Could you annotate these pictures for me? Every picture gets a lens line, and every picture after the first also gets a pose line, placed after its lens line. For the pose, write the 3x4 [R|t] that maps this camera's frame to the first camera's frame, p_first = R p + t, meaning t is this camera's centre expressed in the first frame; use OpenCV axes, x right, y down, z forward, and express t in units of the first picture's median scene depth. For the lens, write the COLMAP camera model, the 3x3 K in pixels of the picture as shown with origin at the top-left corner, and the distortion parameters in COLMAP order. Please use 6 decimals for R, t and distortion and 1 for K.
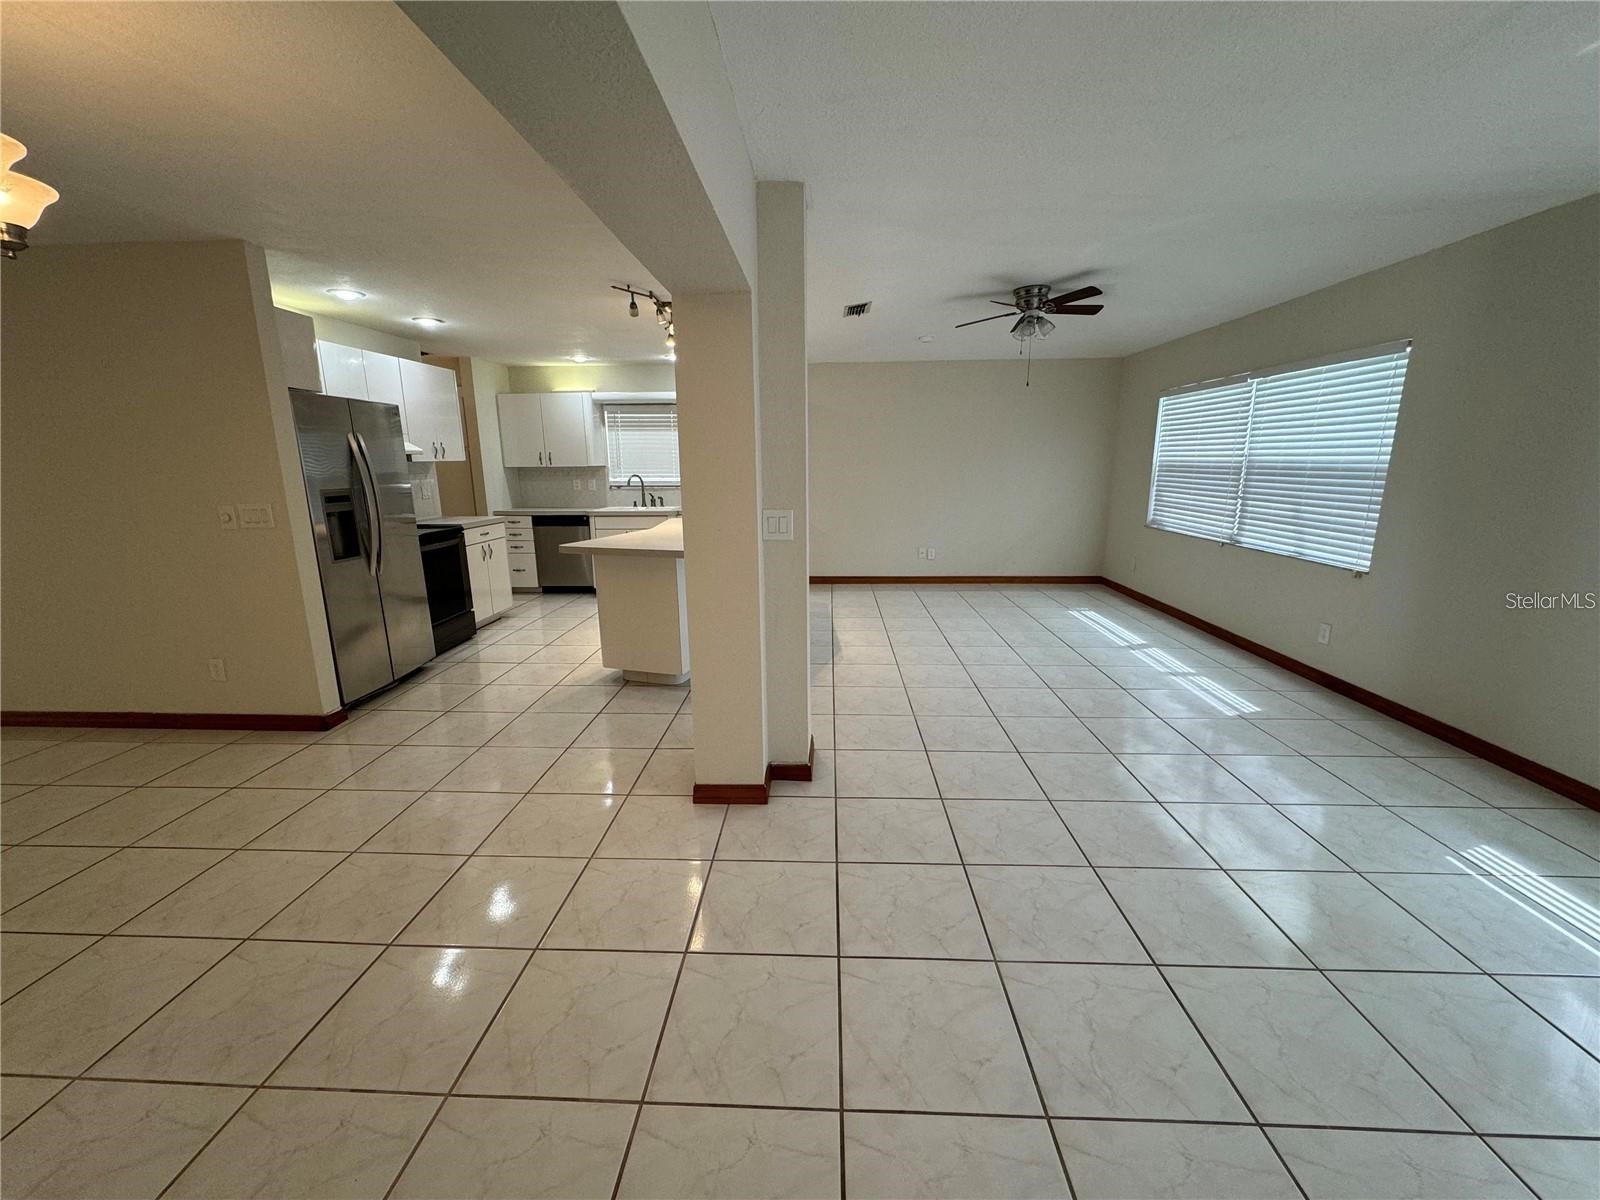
lens RADIAL K [[638.1, 0, 803.5], [0, 638.1, 610.1], [0, 0, 1]] dist [-0.002345, 0.000886]
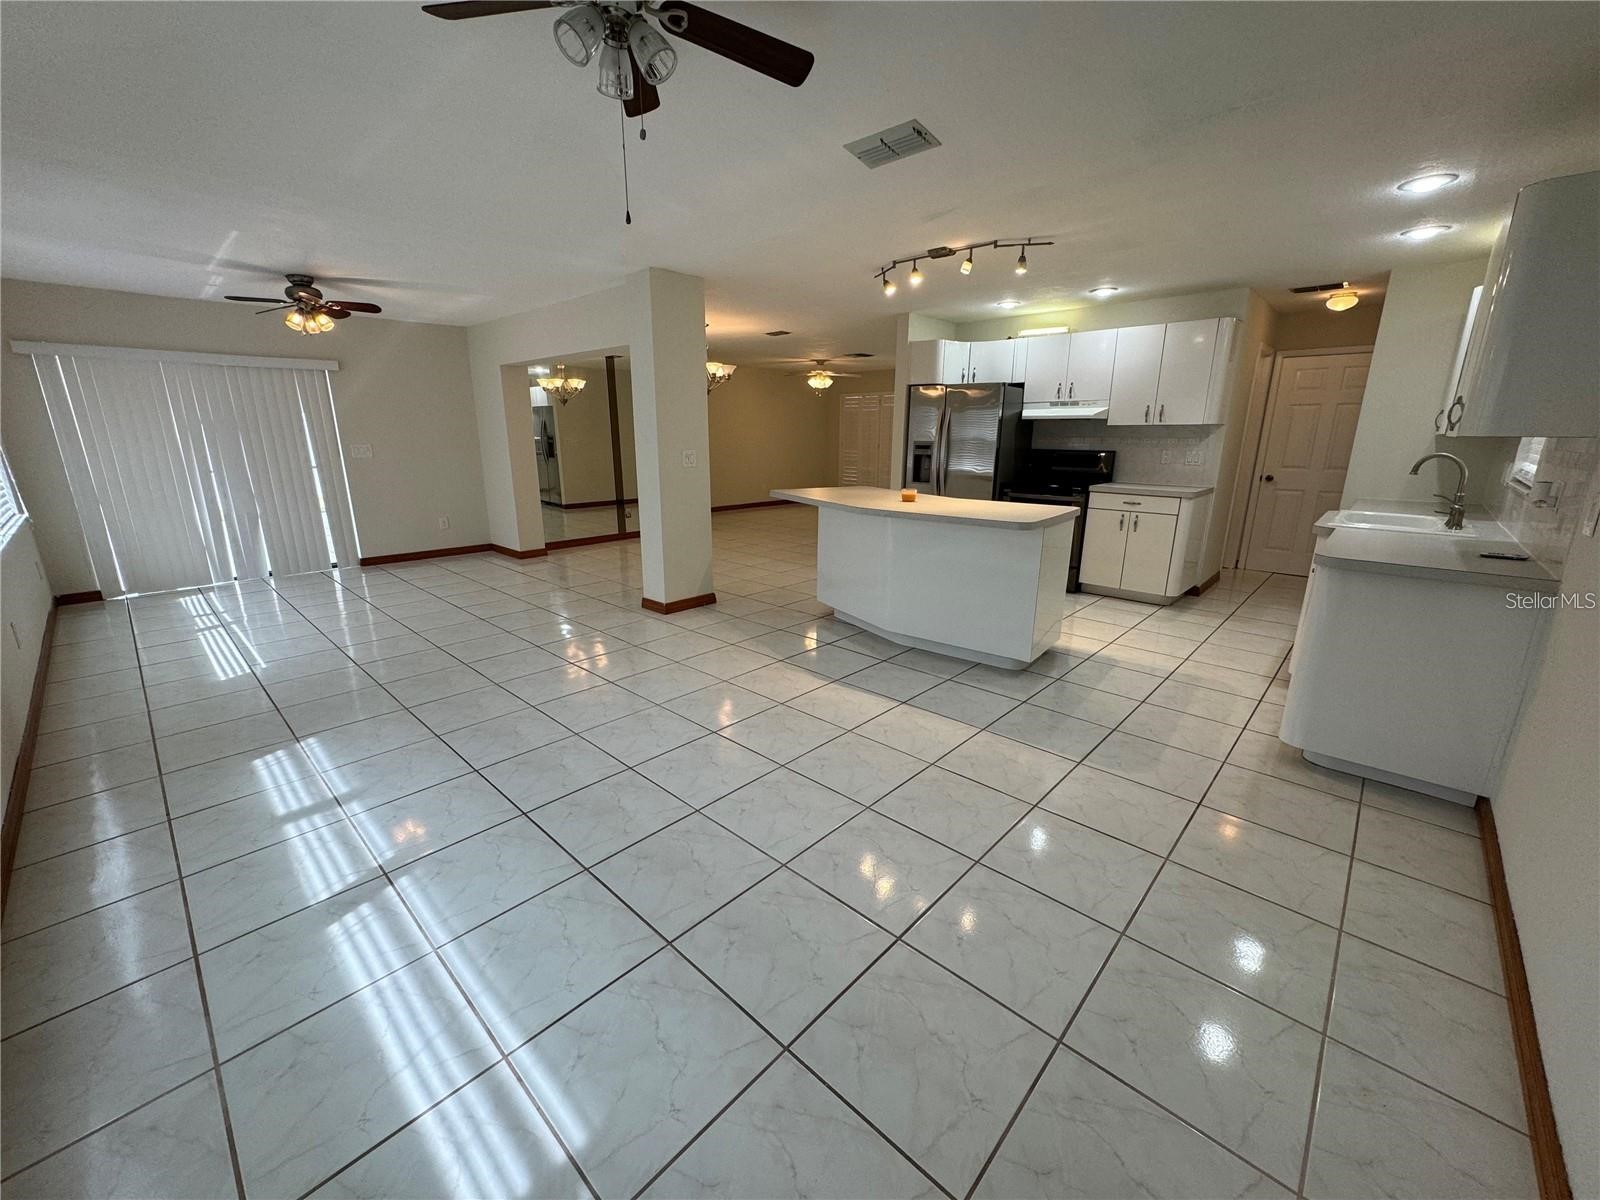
lens RADIAL K [[638.1, 0, 791.1], [0, 638.1, 607.1], [0, 0, 1]] dist [-0.002345, 0.000886]
pose [[-0.662501, 0.205870, -0.720215, 0.440004], [-0.169969, 0.895096, 0.412206, -0.231851], [0.729522, 0.395501, -0.558011, 0.992538]]
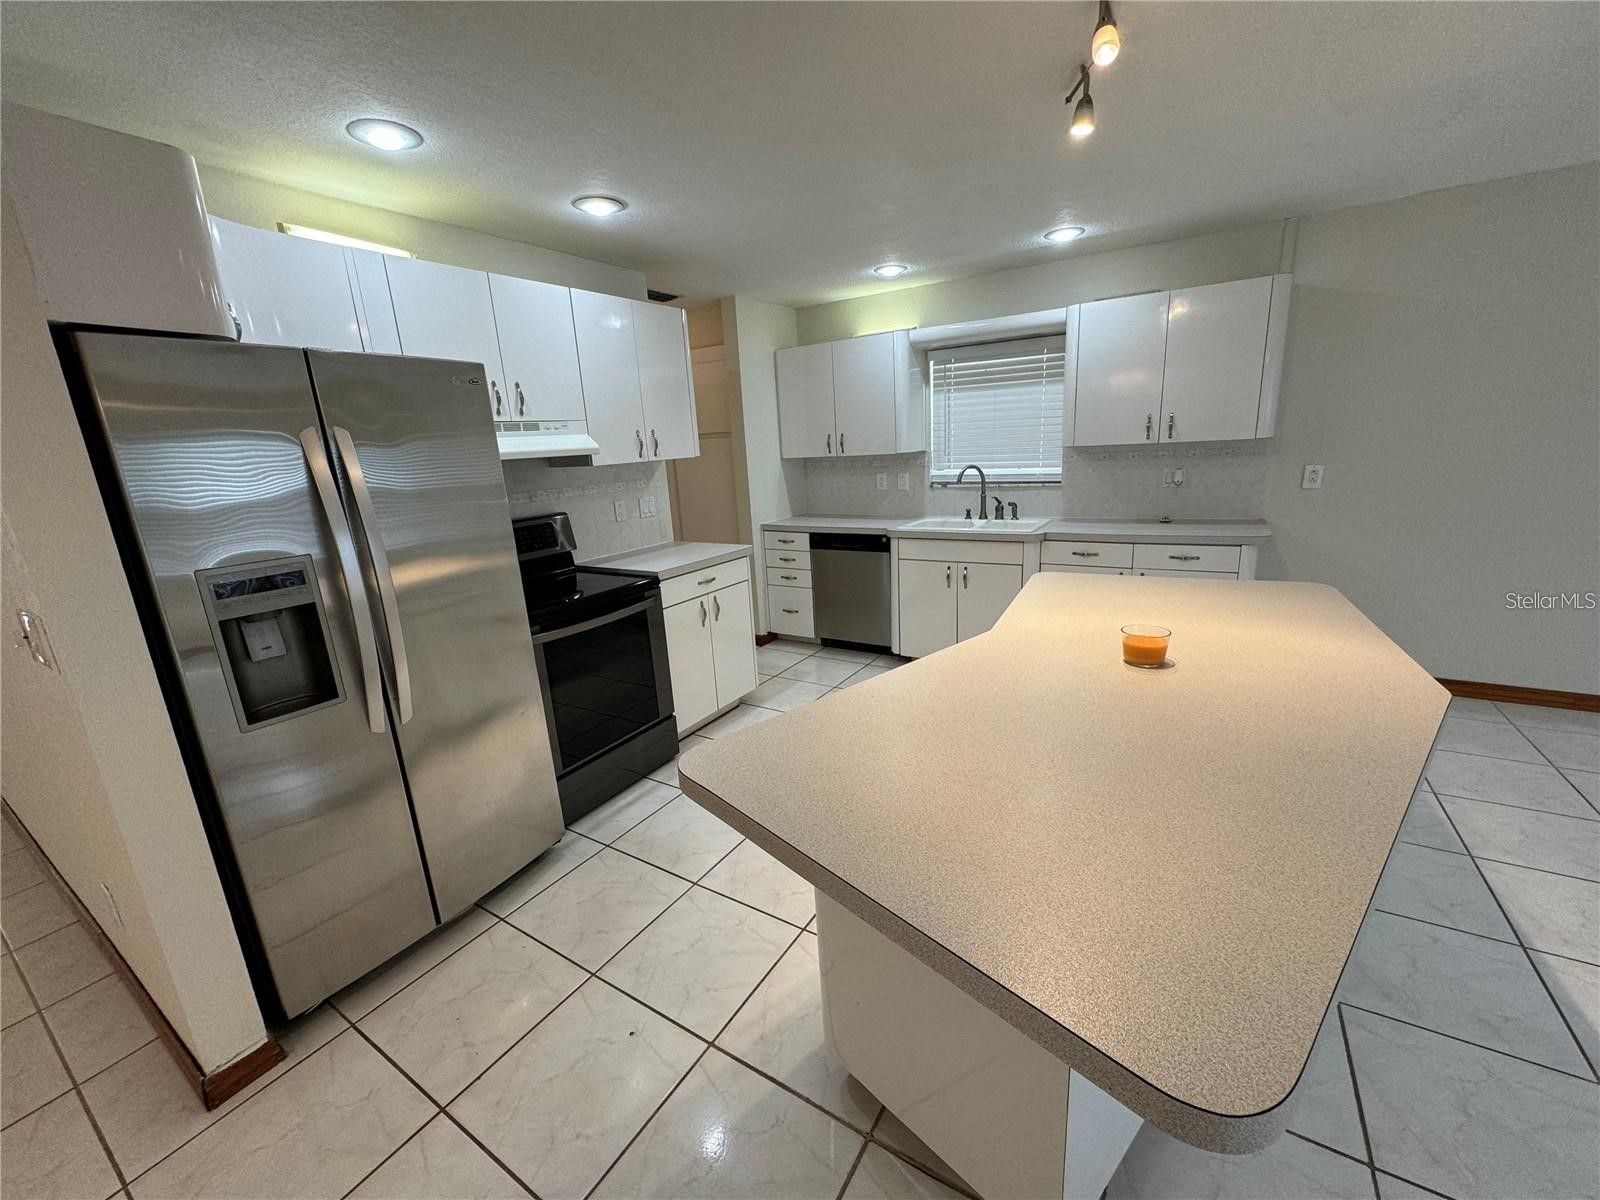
lens RADIAL K [[638.1, 0, 796.5], [0, 638.1, 602.6], [0, 0, 1]] dist [-0.002345, 0.000886]
pose [[0.863549, 0.082582, -0.497456, -0.105309], [-0.065472, 0.996510, 0.051775, -0.110684], [0.499996, -0.012140, 0.865943, 0.427617]]
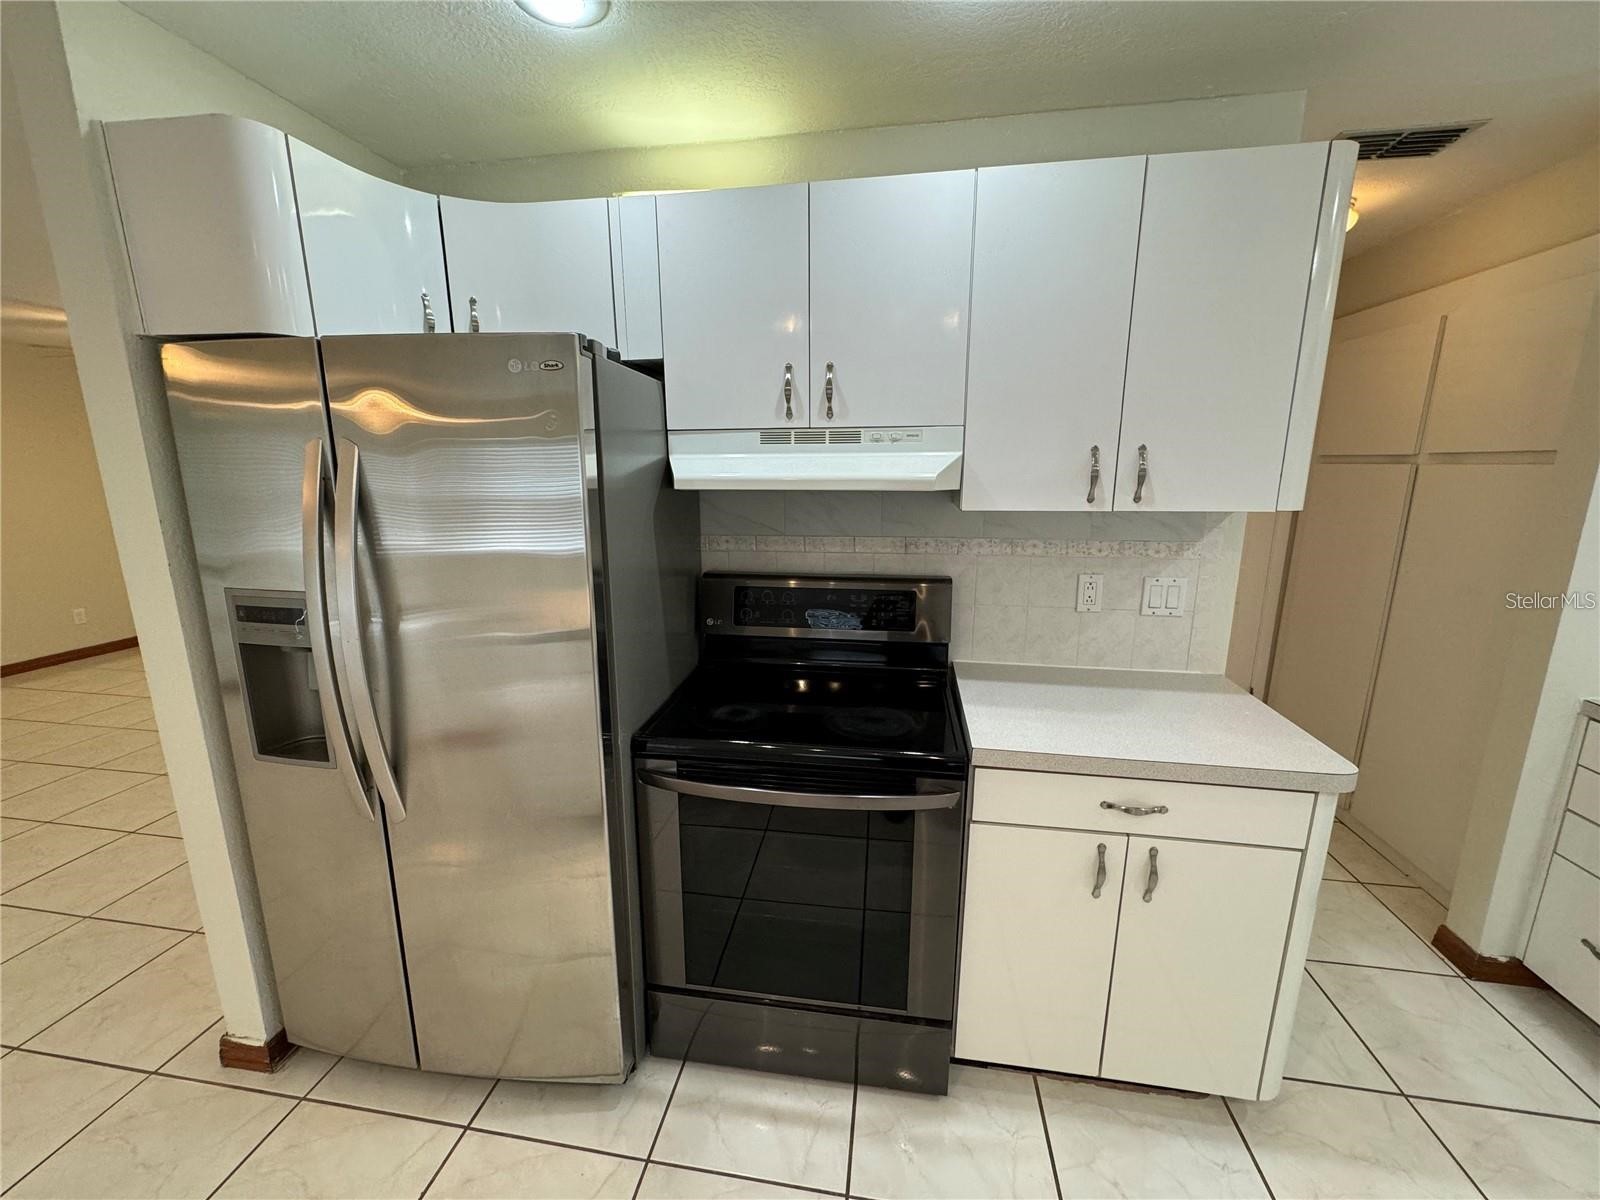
lens RADIAL K [[638.1, 0, 802.8], [0, 638.1, 602.8], [0, 0, 1]] dist [-0.002345, 0.000886]
pose [[-0.114586, 0.218389, -0.969111, -0.211560], [-0.227709, 0.943789, 0.239607, -0.184272], [0.966964, 0.248131, -0.058416, 0.707573]]
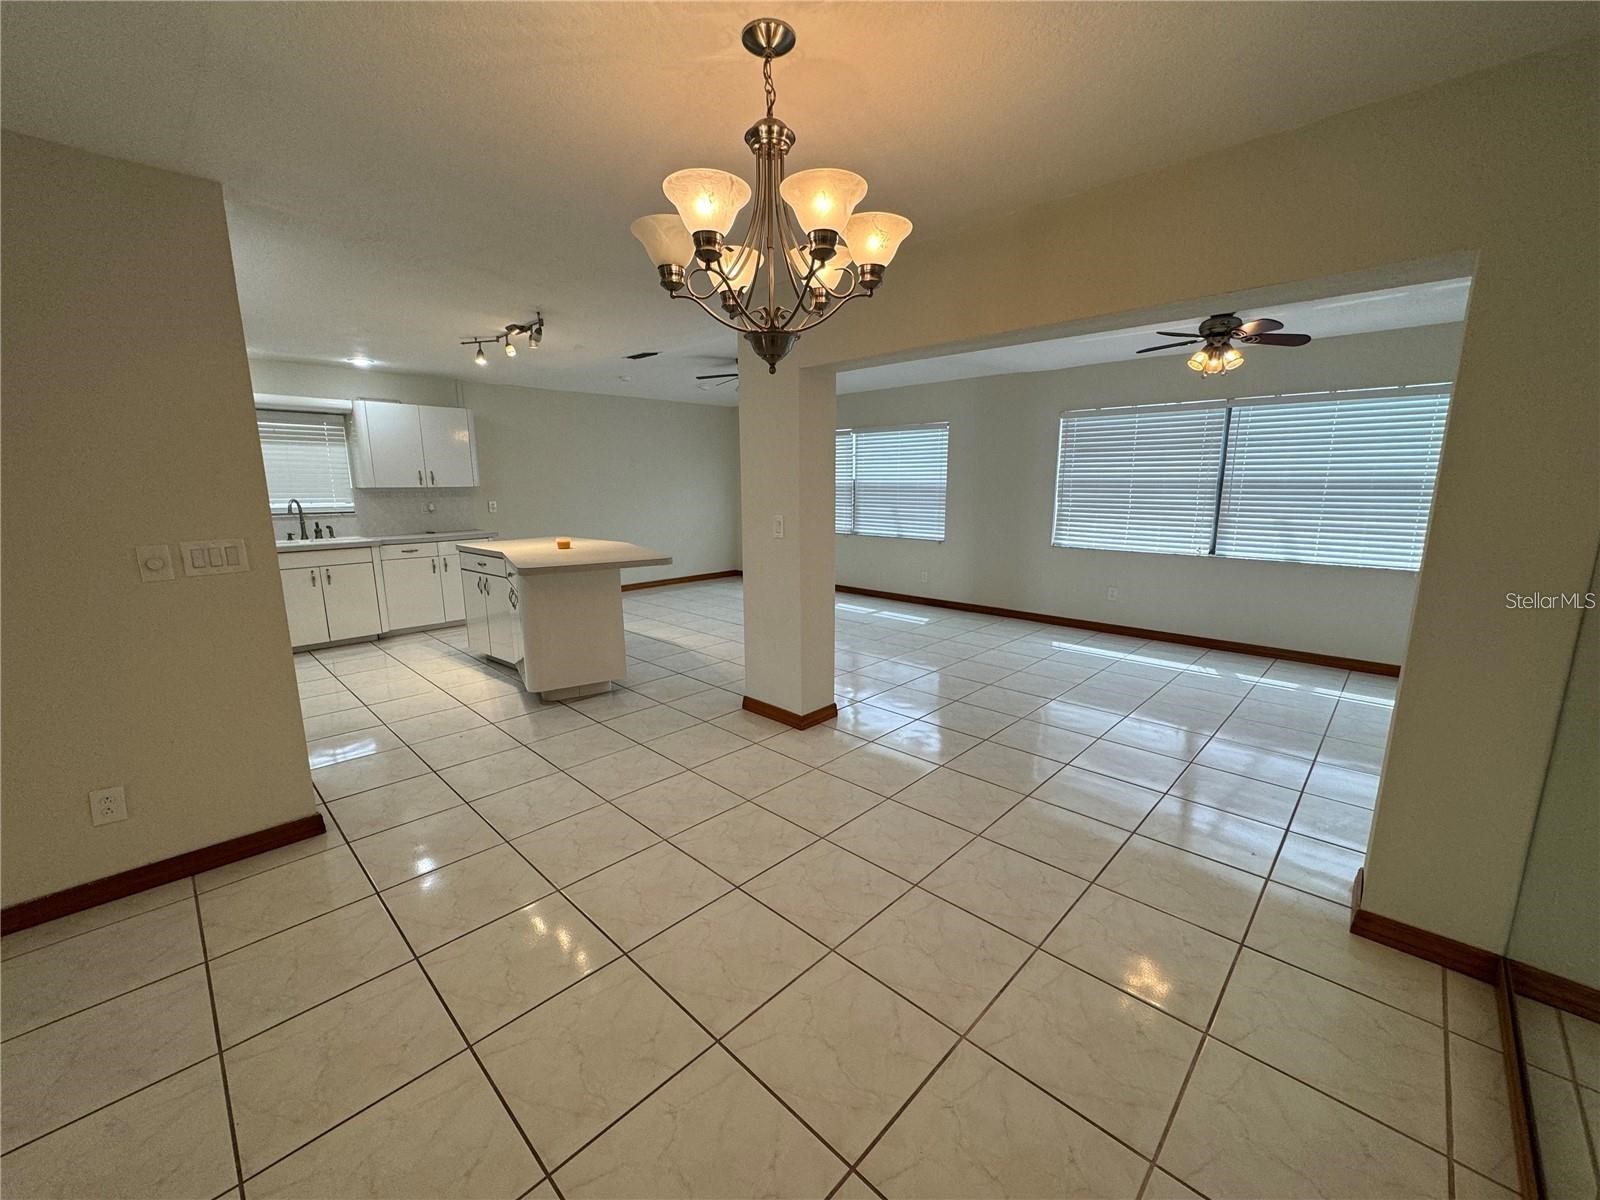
lens RADIAL K [[638.1, 0, 809.5], [0, 638.1, 604.6], [0, 0, 1]] dist [-0.002345, 0.000886]
pose [[0.654669, -0.139869, 0.742863, -0.466683], [0.171622, 0.984571, 0.034132, -0.002252], [-0.736176, 0.105147, 0.668573, 0.020660]]
